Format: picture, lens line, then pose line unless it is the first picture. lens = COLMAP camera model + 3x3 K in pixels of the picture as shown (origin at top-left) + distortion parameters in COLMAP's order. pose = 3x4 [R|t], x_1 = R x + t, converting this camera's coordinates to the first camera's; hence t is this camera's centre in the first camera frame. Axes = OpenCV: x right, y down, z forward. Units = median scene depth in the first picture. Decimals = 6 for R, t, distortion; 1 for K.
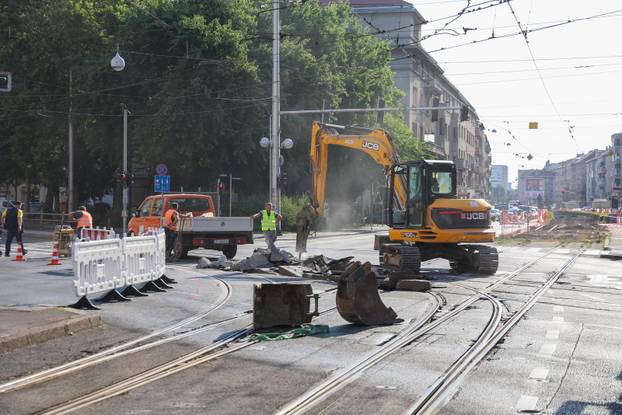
lens RADIAL K [[1101.6, 0, 306.9], [0, 1101.6, 206.1], [0, 0, 1]] dist [0.246688, 0.000000]
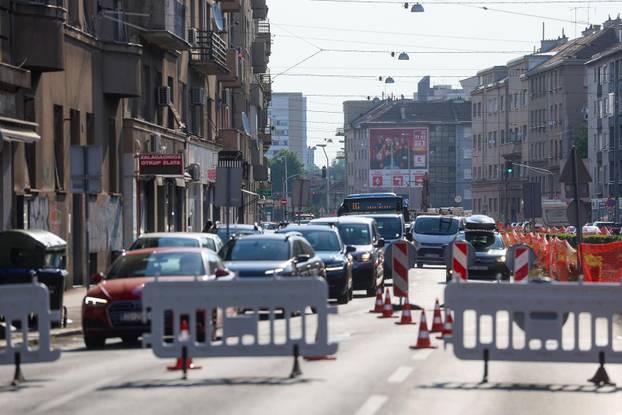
lens RADIAL K [[3686.2, 0, 325.5], [0, 3686.2, 201.0], [0, 0, 1]] dist [2.169973, 0.000000]
pose [[0.983313, -0.013547, 0.181417, 0.146872], [0.014720, 0.999879, -0.005121, 0.000498], [-0.181326, 0.007706, 0.983393, 1.036501]]
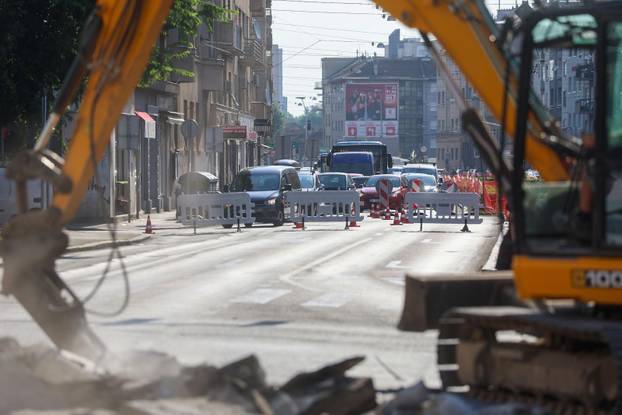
lens RADIAL K [[3356.0, 0, 312.8], [0, 3356.0, 208.4], [0, 0, 1]] dist [1.508250, 0.000000]
pose [[0.982916, -0.012029, 0.183659, -0.056692], [0.009883, 0.999872, 0.012597, -0.000650], [-0.183787, -0.010567, 0.982909, 0.085483]]
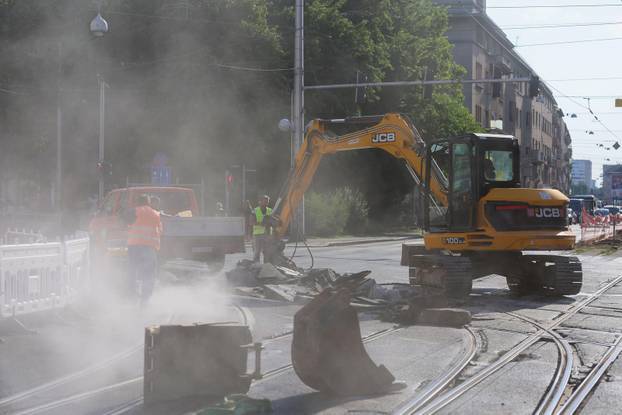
lens RADIAL K [[1270.2, 0, 311.4], [0, 1270.2, 206.2], [0, 0, 1]] dist [0.030833, 0.000000]
pose [[0.999295, 0.000076, -0.037541, 0.015867], [-0.000093, 1.000000, -0.000463, 0.001674], [0.037541, 0.000466, 0.999295, 0.079821]]
